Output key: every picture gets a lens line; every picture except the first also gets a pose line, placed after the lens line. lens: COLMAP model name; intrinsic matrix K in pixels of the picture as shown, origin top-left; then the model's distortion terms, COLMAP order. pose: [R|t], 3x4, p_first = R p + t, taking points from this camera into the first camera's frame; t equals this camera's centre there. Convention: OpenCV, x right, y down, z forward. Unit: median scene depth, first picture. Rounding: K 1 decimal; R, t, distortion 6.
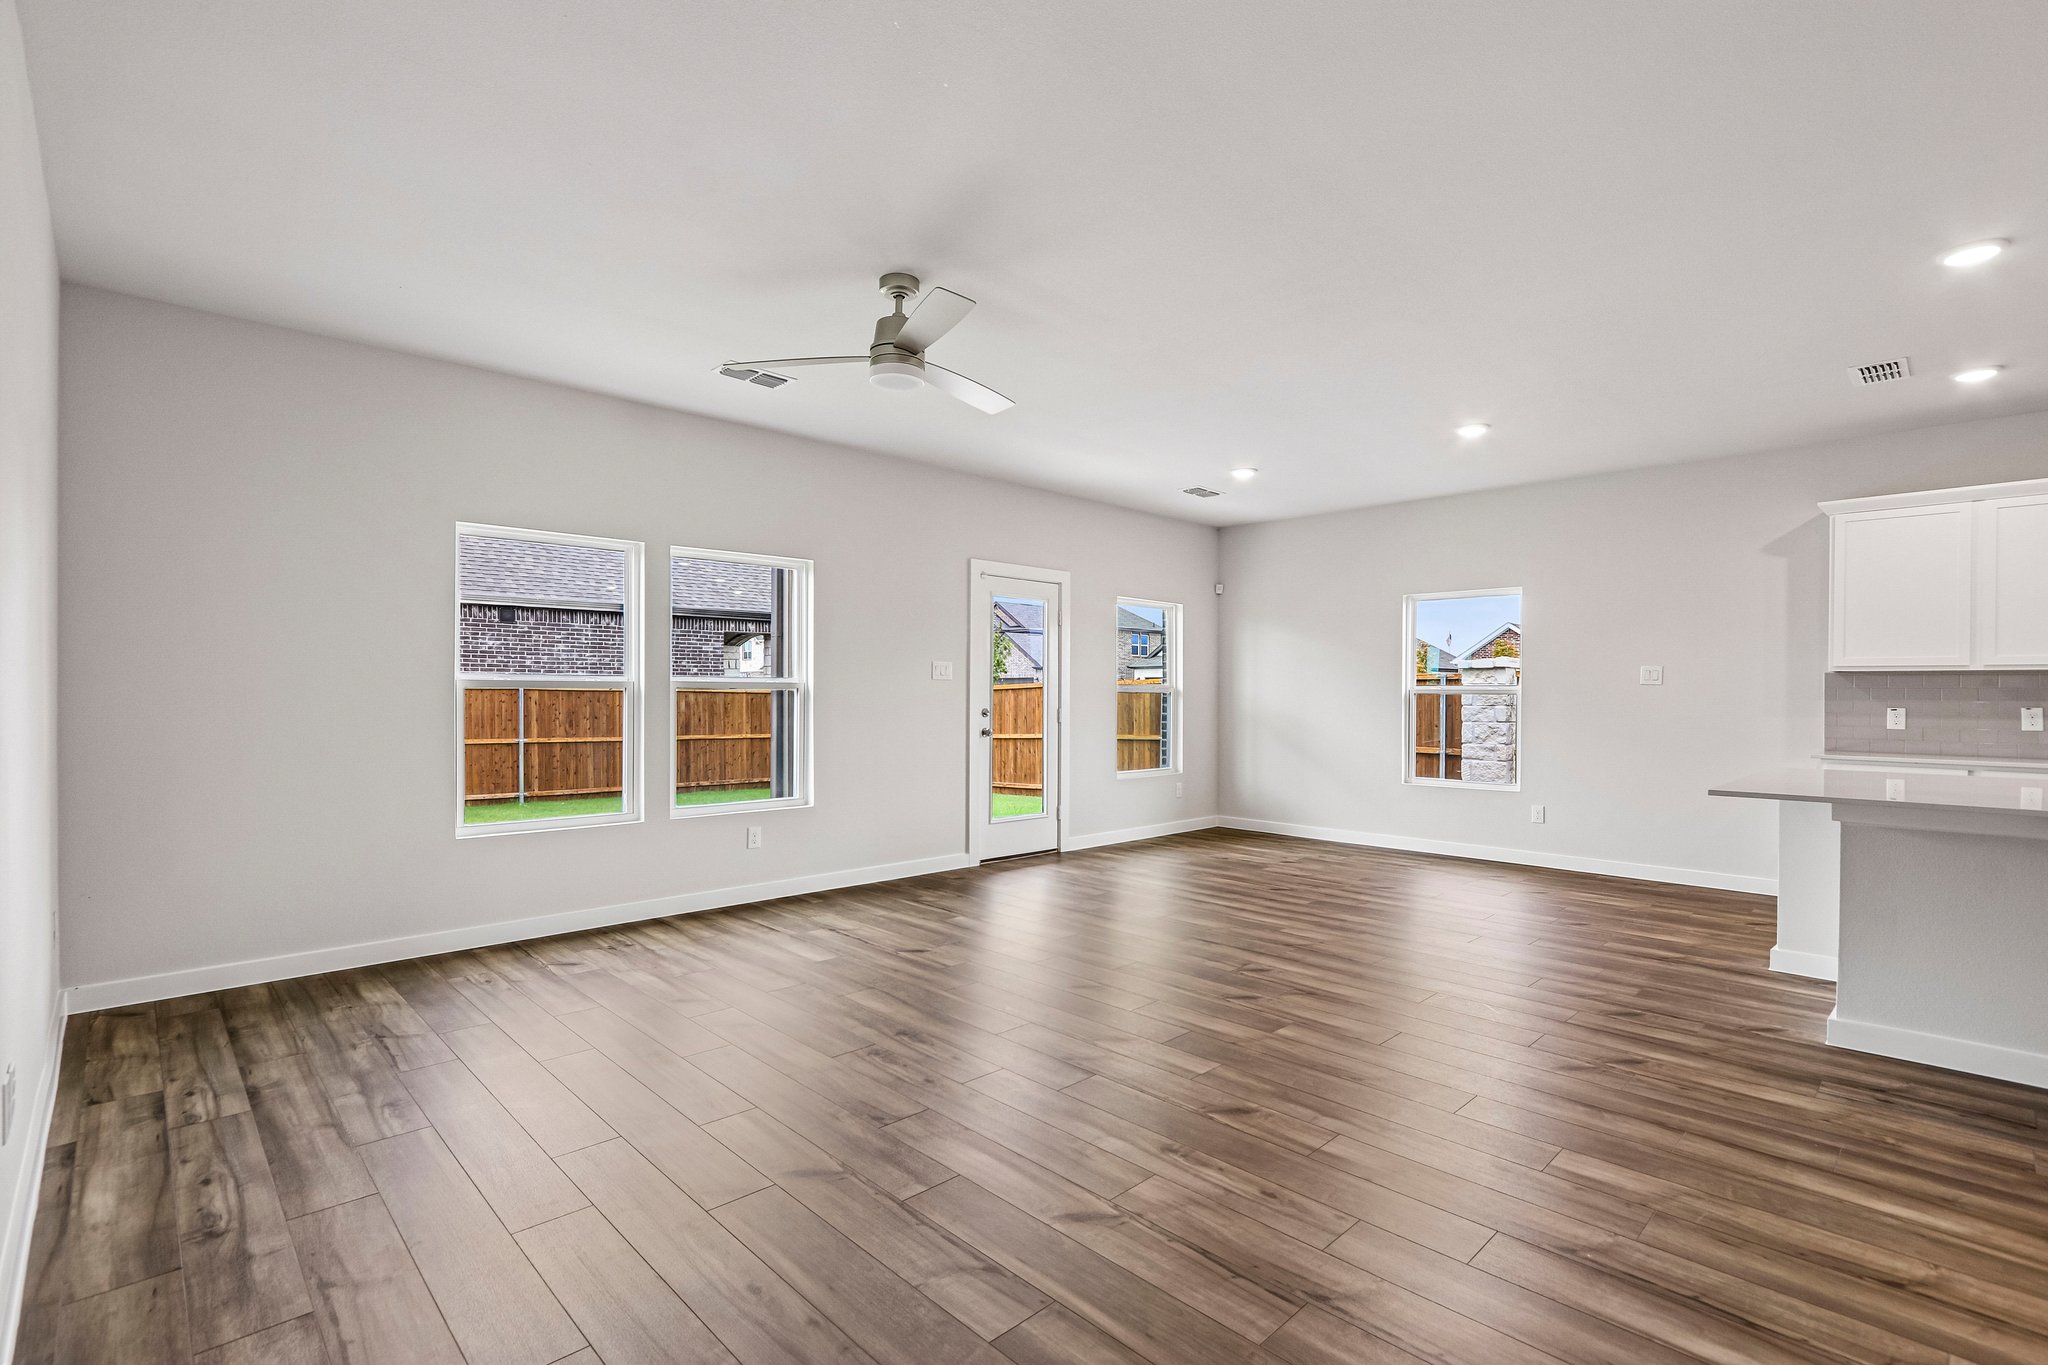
lens RADIAL K [[945.4, 0, 1030.5], [0, 945.4, 691.0], [0, 0, 1]] dist [-0.011783, 0.000279]
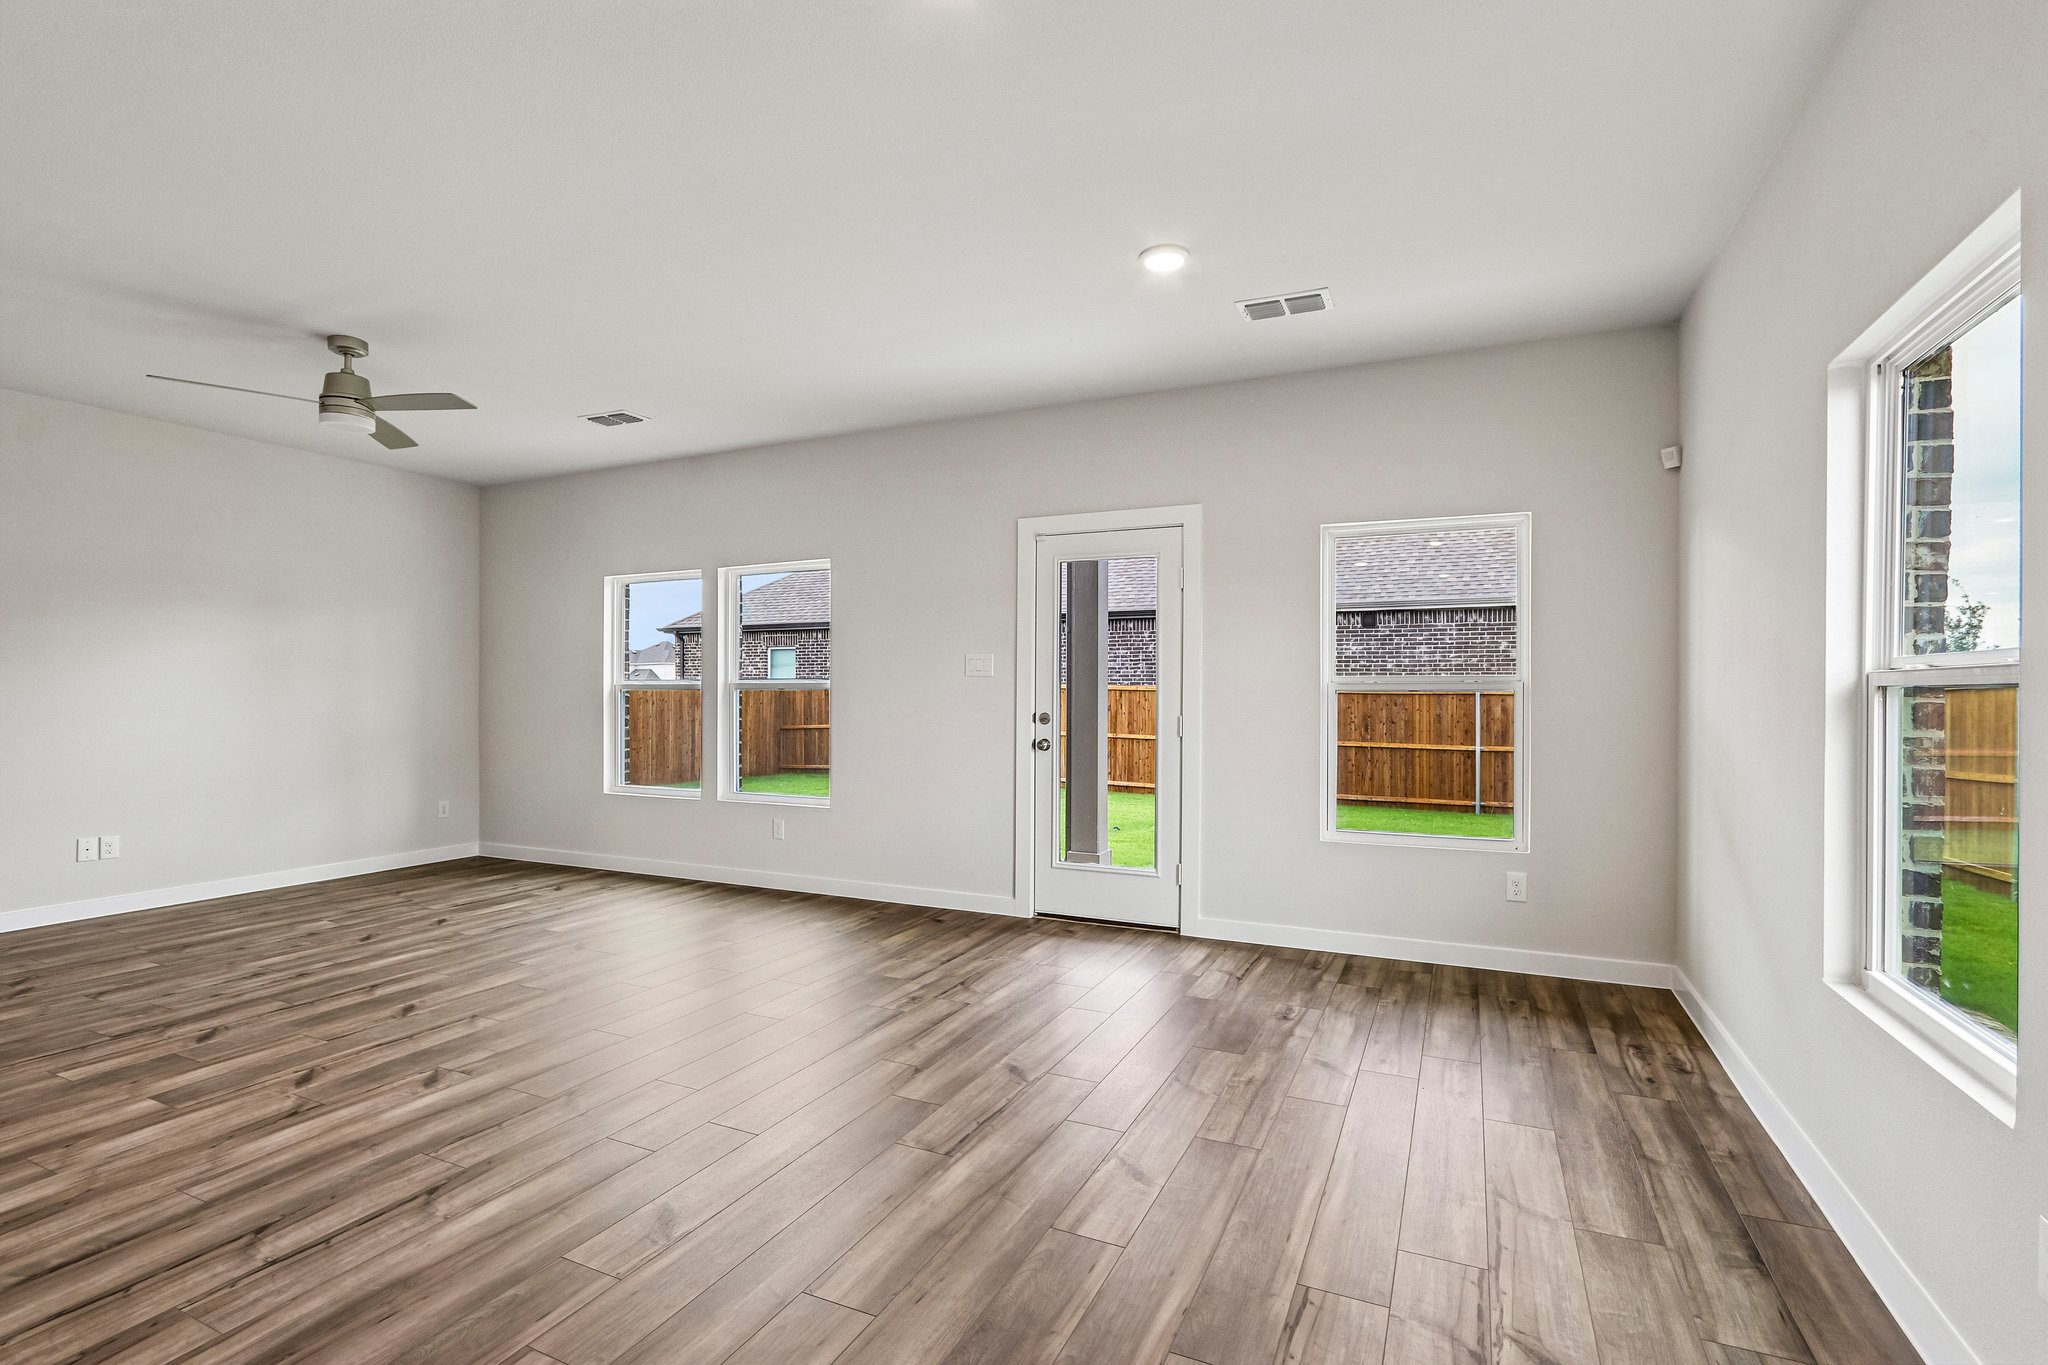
lens RADIAL K [[945.4, 0, 1030.5], [0, 945.4, 691.0], [0, 0, 1]] dist [-0.011783, 0.000279]
pose [[0.360081, -0.005594, -0.932904, 0.293283], [-0.000039, 0.999982, -0.006011, 0.002496], [0.932921, 0.002201, 0.360074, 0.322111]]
